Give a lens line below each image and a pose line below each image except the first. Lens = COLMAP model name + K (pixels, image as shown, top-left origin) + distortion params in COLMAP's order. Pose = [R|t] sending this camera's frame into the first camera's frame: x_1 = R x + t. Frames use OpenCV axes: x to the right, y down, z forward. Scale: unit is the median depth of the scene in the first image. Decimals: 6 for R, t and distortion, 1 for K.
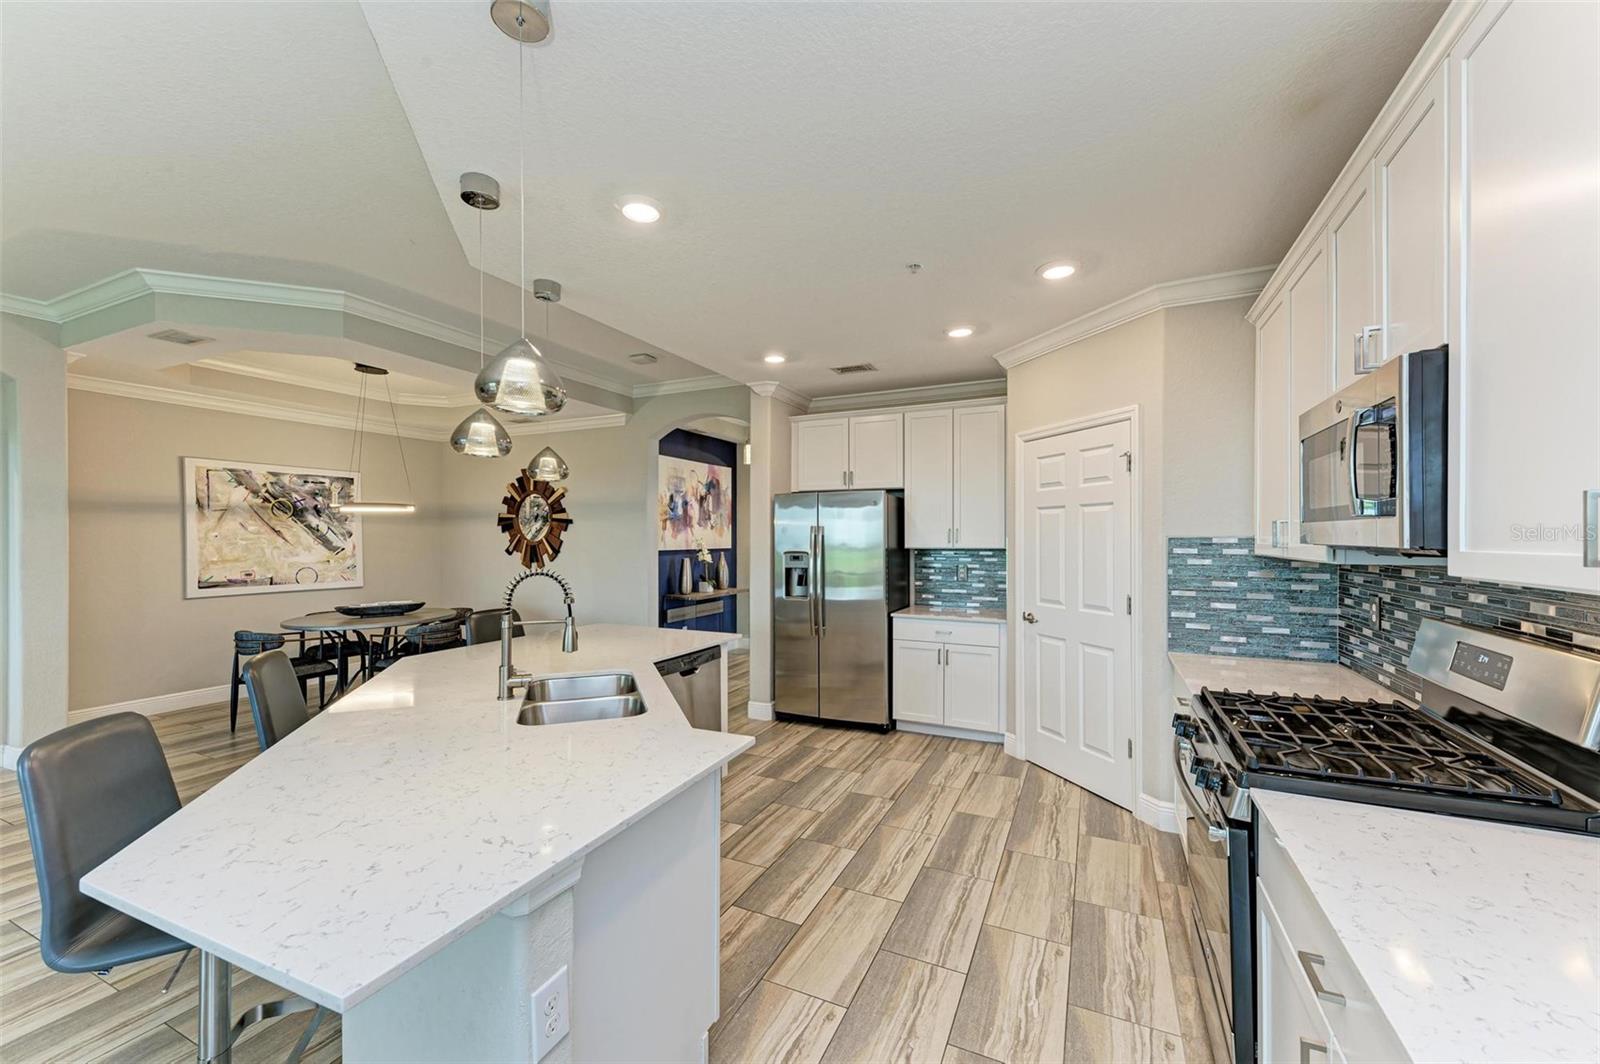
lens RADIAL K [[625.9, 0, 801.4], [0, 625.9, 534.0], [0, 0, 1]] dist [0.012342, -0.001621]
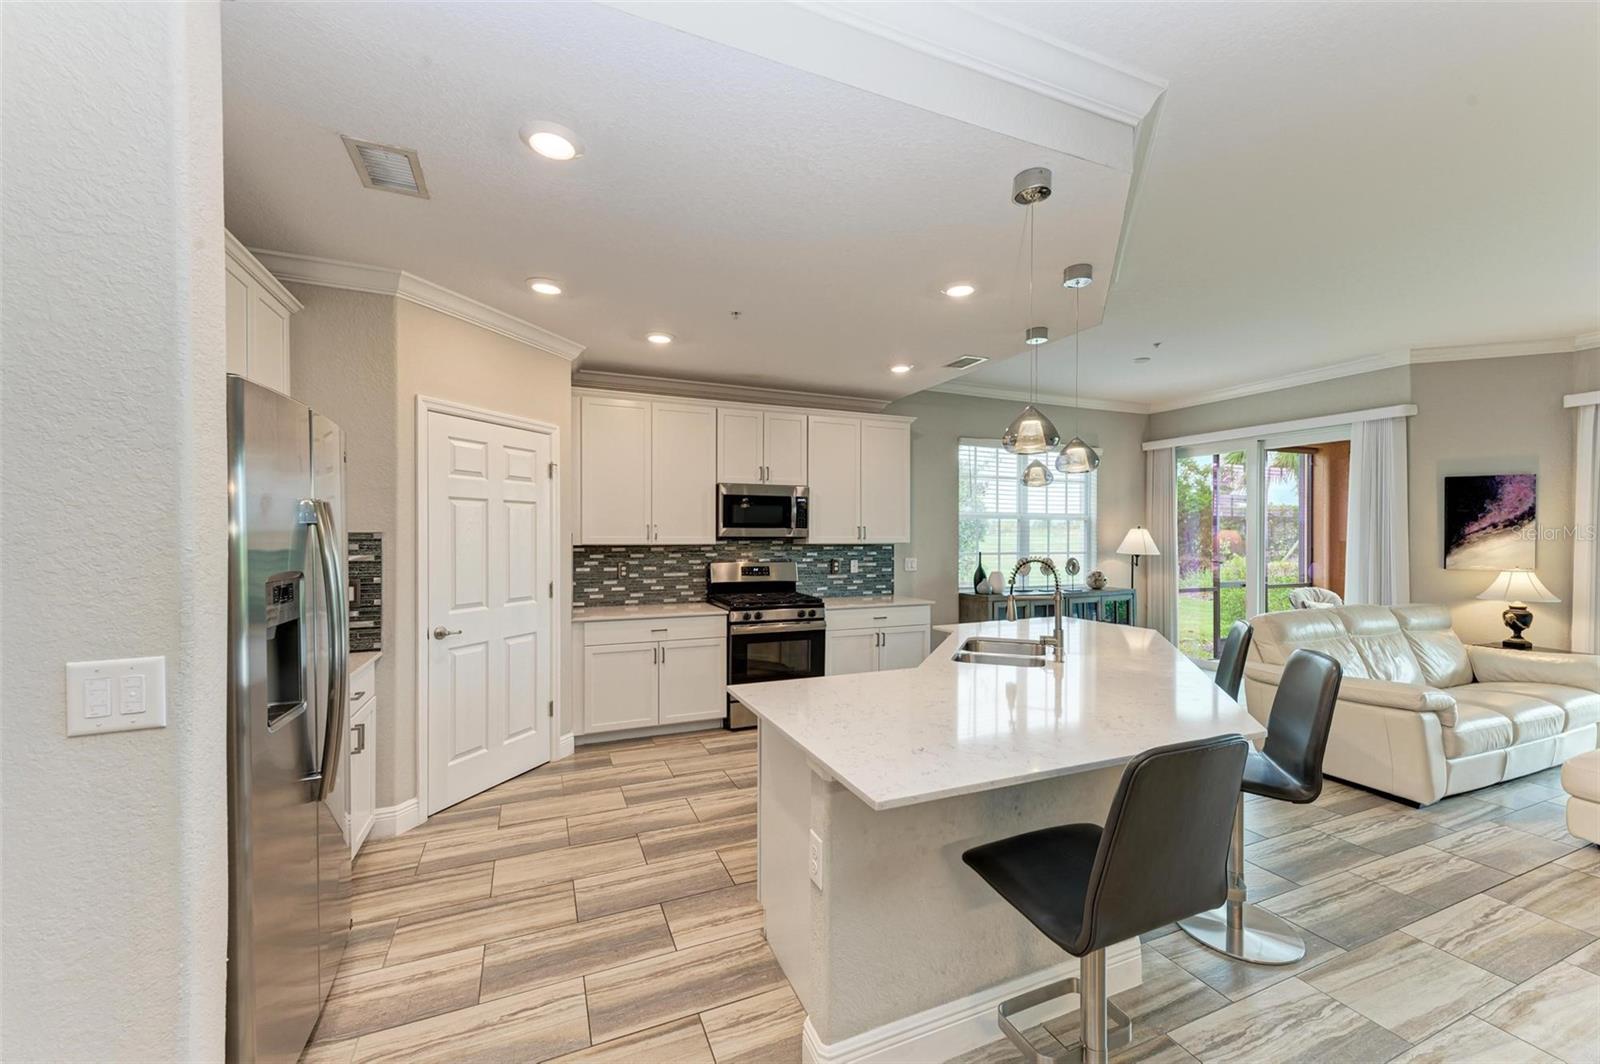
lens RADIAL K [[625.9, 0, 811.1], [0, 625.9, 535.8], [0, 0, 1]] dist [0.012342, -0.001621]
pose [[-0.762004, -0.001818, 0.647570, -0.379337], [-0.004537, 0.999987, -0.002530, 0.006468], [-0.647557, -0.004866, -0.762002, 0.953828]]
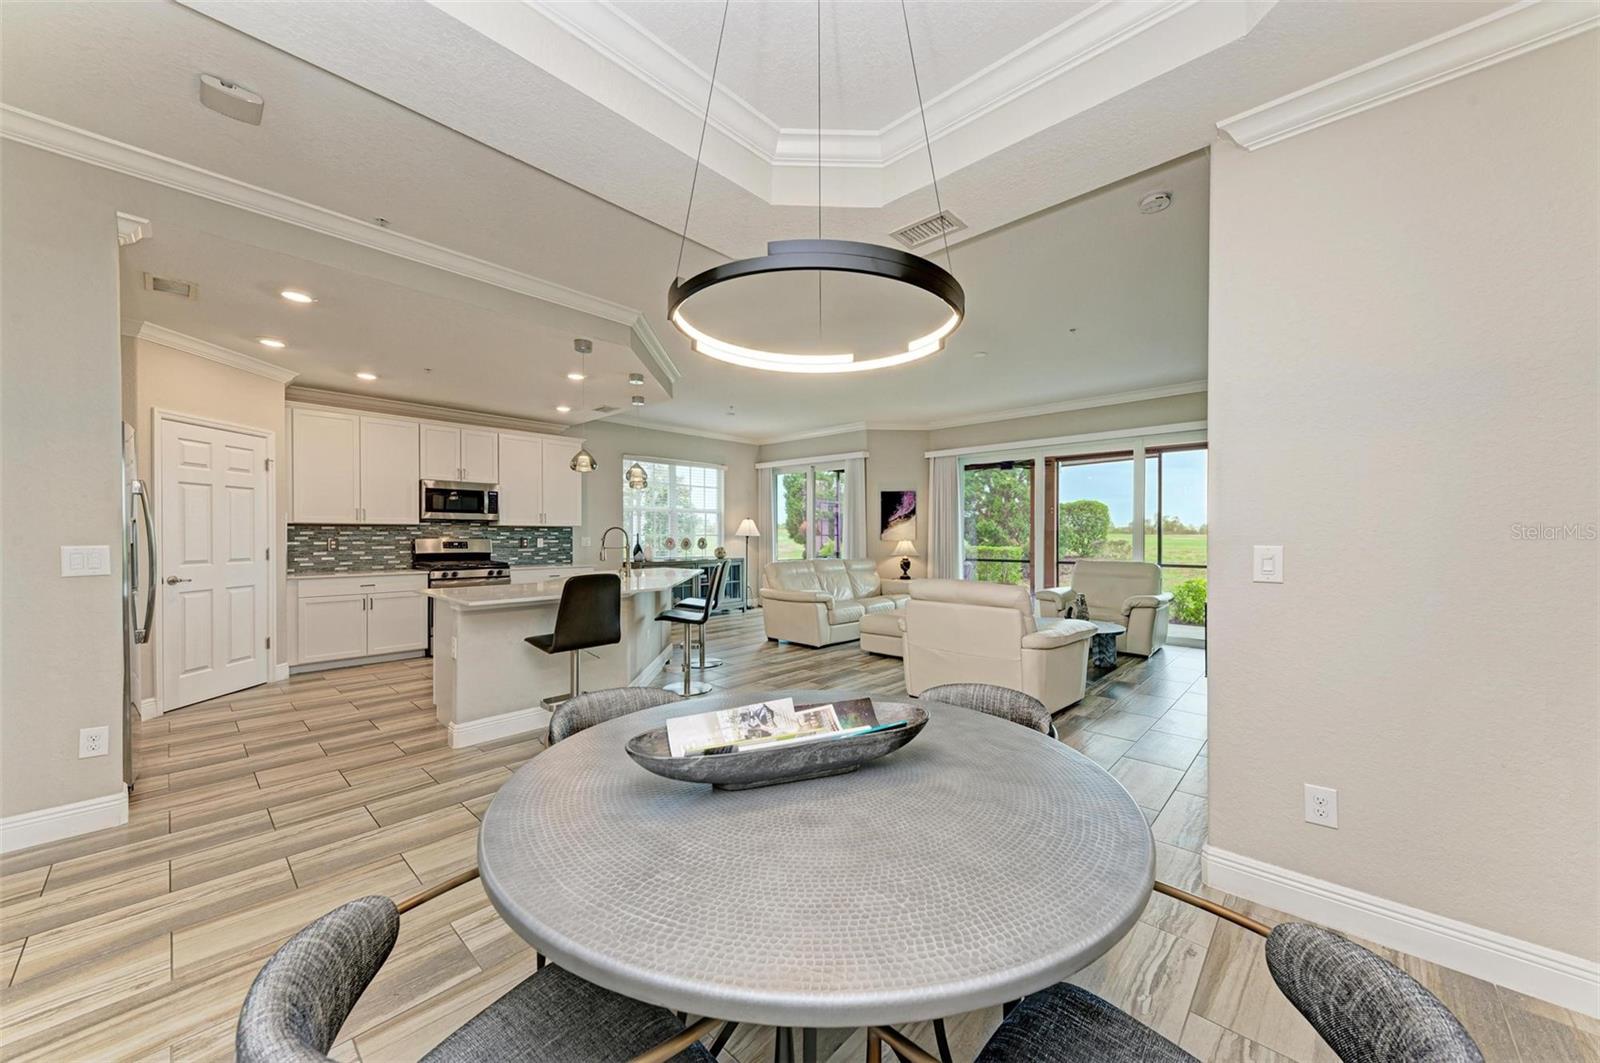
lens RADIAL K [[563.8, 0, 795.5], [0, 563.8, 535.3], [0, 0, 1]] dist [0.015854, -0.000293]
pose [[-0.956594, -0.003022, 0.291407, -0.711958], [-0.003363, 0.999994, -0.000668, 0.036419], [-0.291404, -0.001619, -0.956599, 1.198786]]
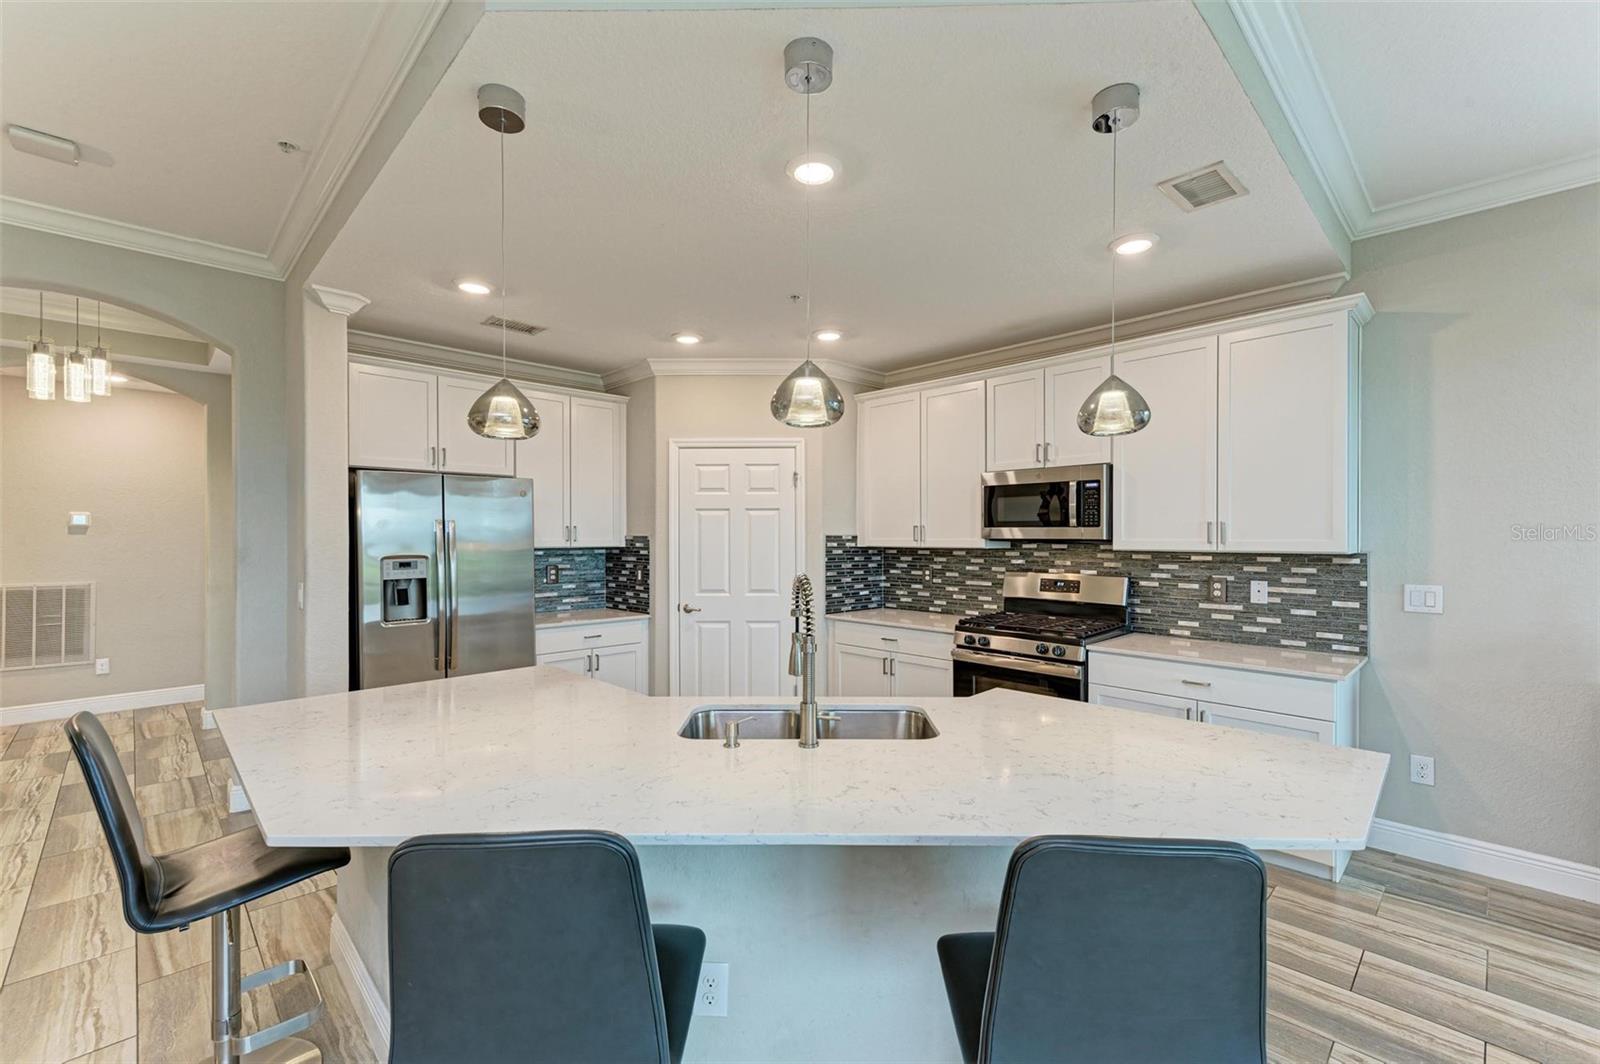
lens RADIAL K [[675.9, 0, 804.8], [0, 675.9, 532.1], [0, 0, 1]] dist [0.004386, 0.000225]
pose [[0.336722, 0.006600, 0.941581, -0.501752], [-0.004482, 0.999975, -0.005406, 0.003548], [-0.941593, -0.002400, 0.336744, 0.295509]]
